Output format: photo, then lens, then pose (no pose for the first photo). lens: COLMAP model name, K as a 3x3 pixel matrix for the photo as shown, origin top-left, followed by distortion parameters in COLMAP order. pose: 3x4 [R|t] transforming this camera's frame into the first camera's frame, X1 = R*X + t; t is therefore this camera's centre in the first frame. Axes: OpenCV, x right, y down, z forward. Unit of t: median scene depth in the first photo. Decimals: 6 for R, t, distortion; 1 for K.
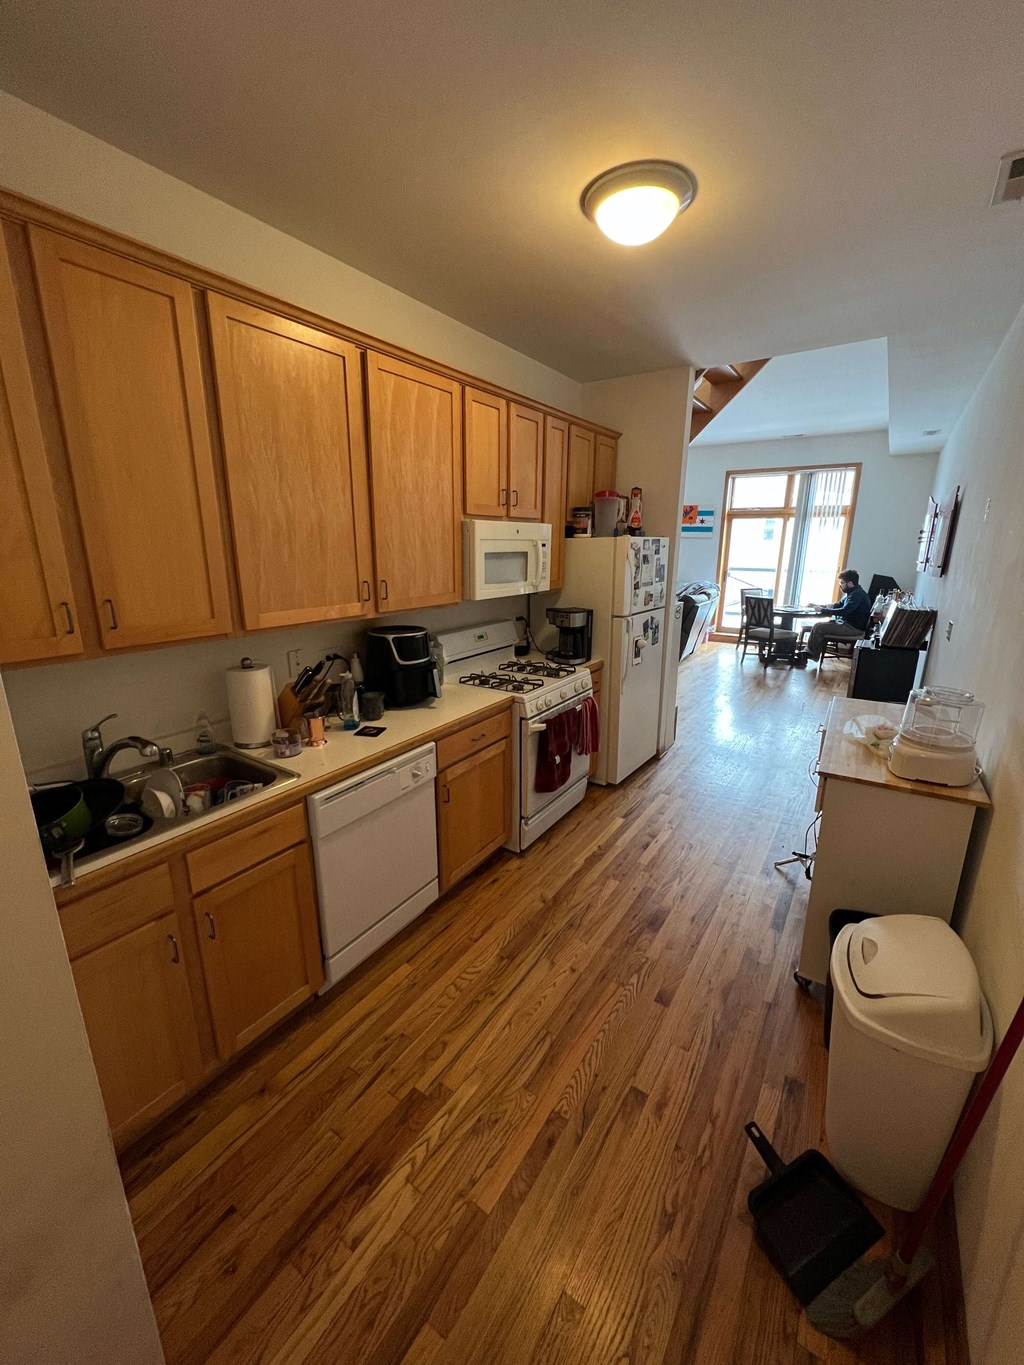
lens RADIAL K [[542.1, 0, 512.0], [0, 542.1, 682.5], [0, 0, 1]] dist [-0.001961, -0.000099]
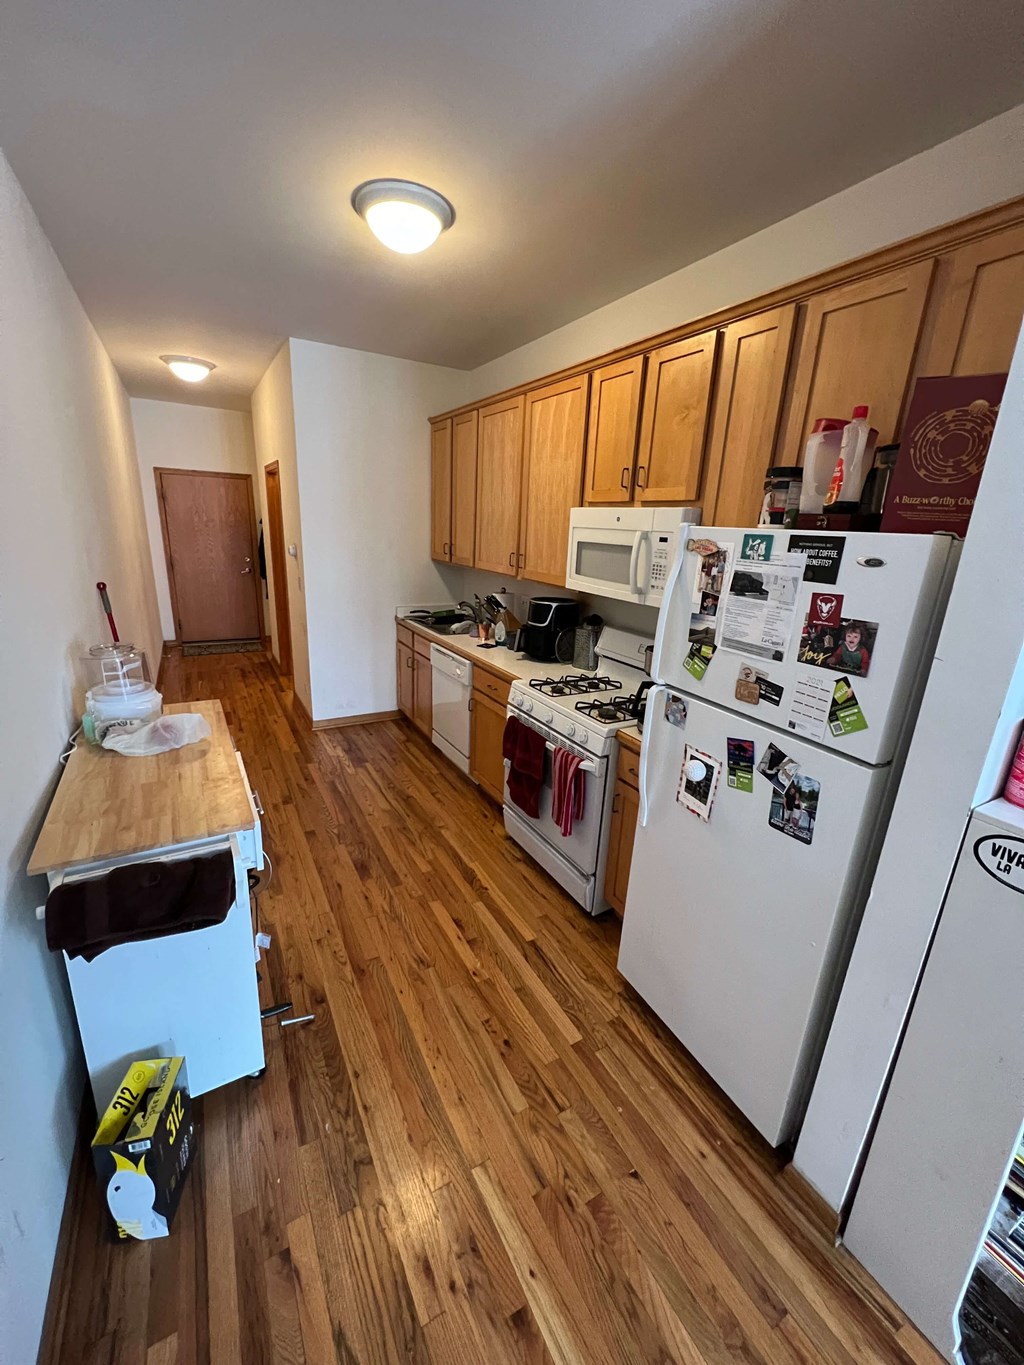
lens RADIAL K [[542.1, 0, 512.0], [0, 542.1, 682.5], [0, 0, 1]] dist [-0.001961, -0.000099]
pose [[-0.441331, 0.231529, -0.866961, 0.854857], [-0.270286, 0.886974, 0.374464, -0.331207], [0.855671, 0.399590, -0.328870, 1.259649]]
